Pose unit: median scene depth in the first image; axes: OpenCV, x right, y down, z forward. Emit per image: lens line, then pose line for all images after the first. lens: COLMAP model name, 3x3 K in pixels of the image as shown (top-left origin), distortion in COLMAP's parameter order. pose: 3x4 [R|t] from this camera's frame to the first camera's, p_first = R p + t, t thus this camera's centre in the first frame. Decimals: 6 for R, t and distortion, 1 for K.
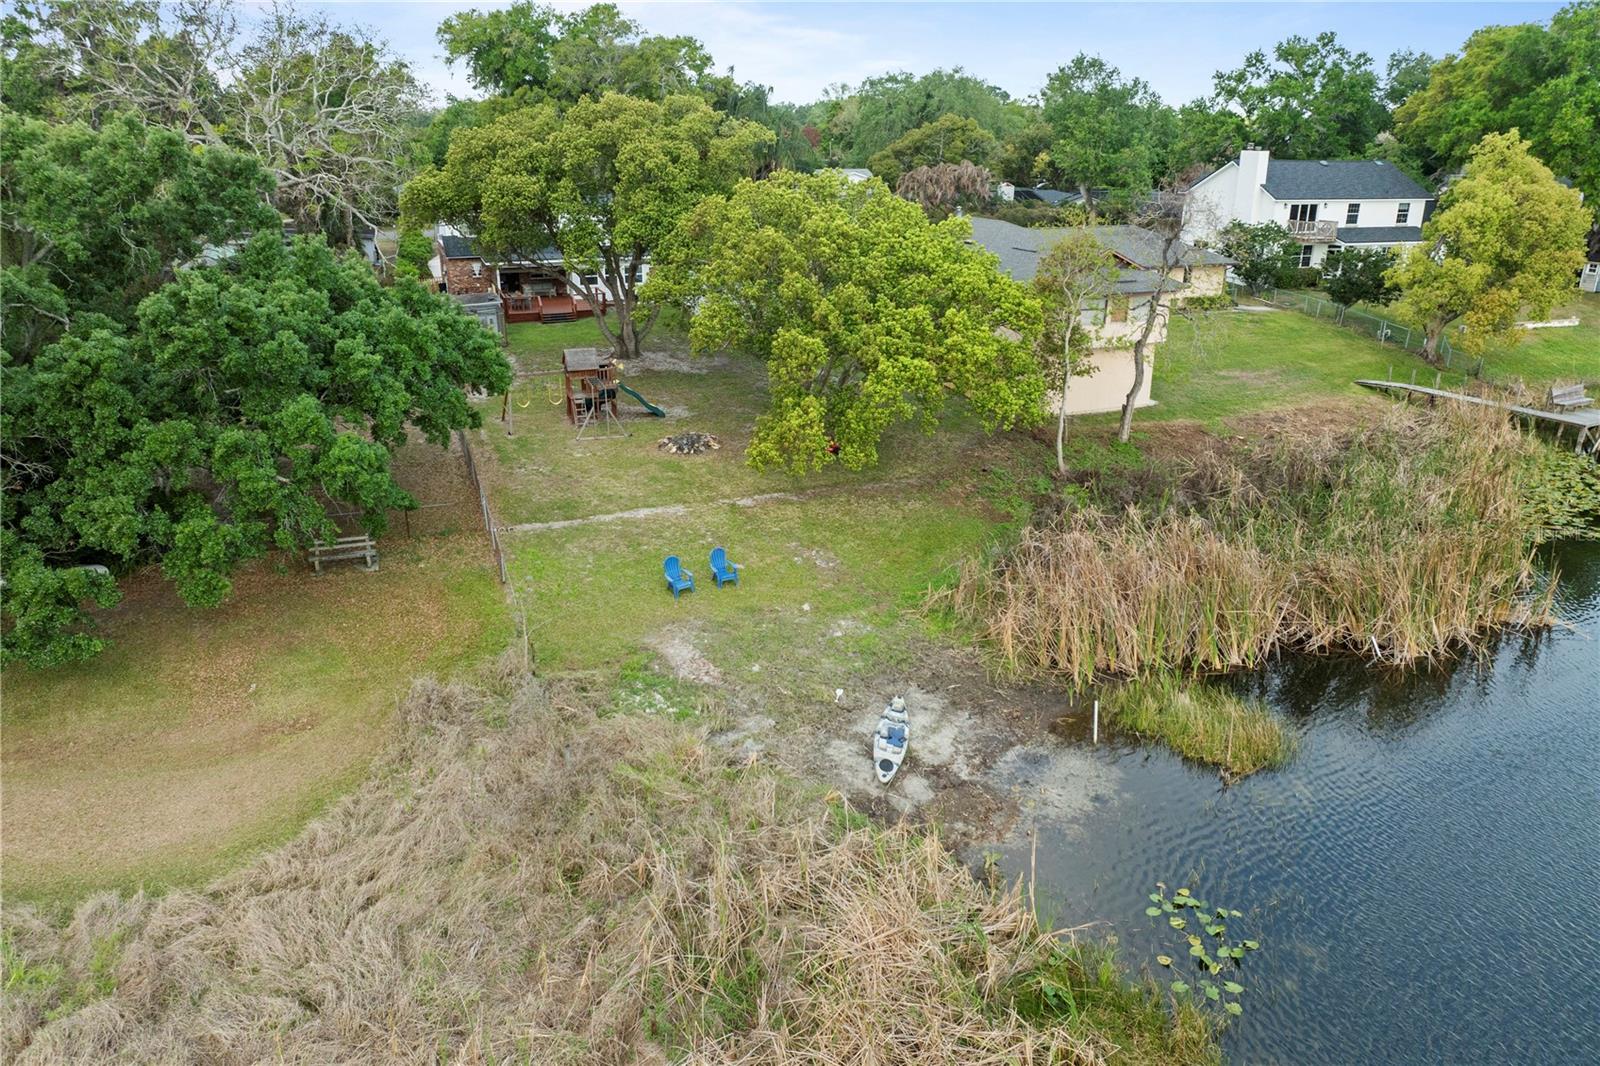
lens RADIAL K [[1150.0, 0, 781.5], [0, 1150.0, 458.3], [0, 0, 1]] dist [-0.042493, 0.007348]
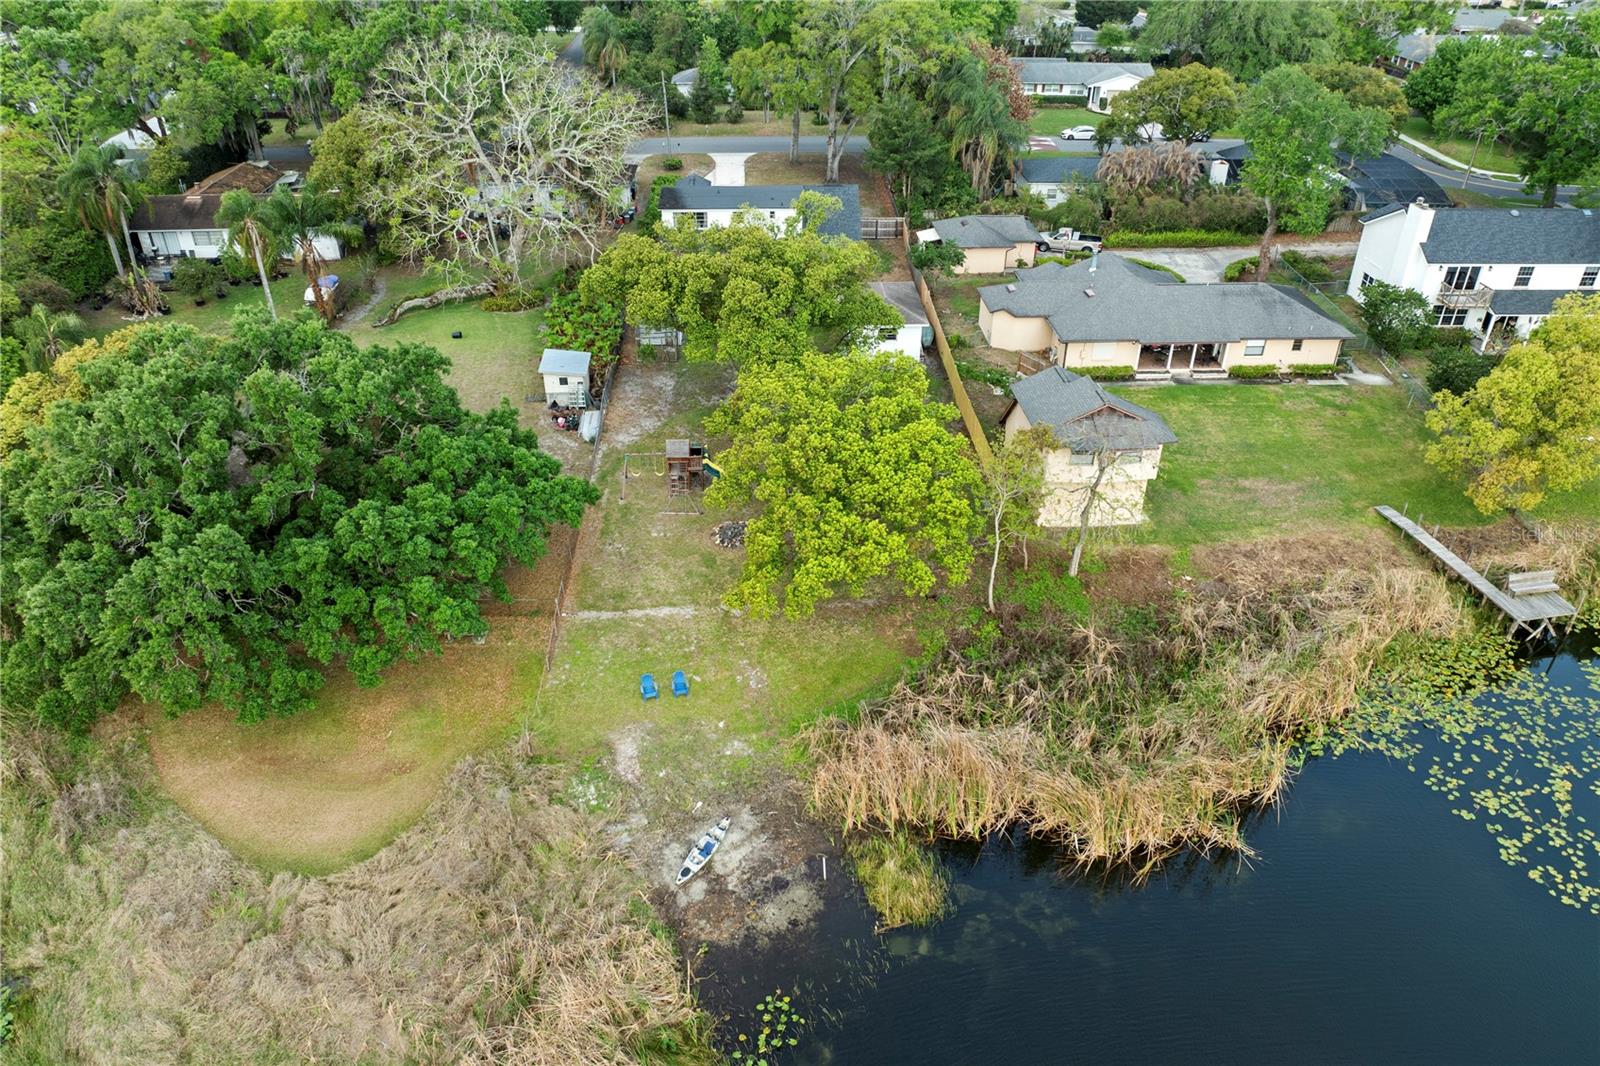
lens RADIAL K [[1150.0, 0, 781.5], [0, 1150.0, 458.3], [0, 0, 1]] dist [-0.042493, 0.007348]
pose [[0.952092, 0.155010, -0.263614, 0.425713], [-0.097187, 0.970696, 0.219781, -0.536932], [0.289957, -0.183632, 0.939257, -0.354752]]
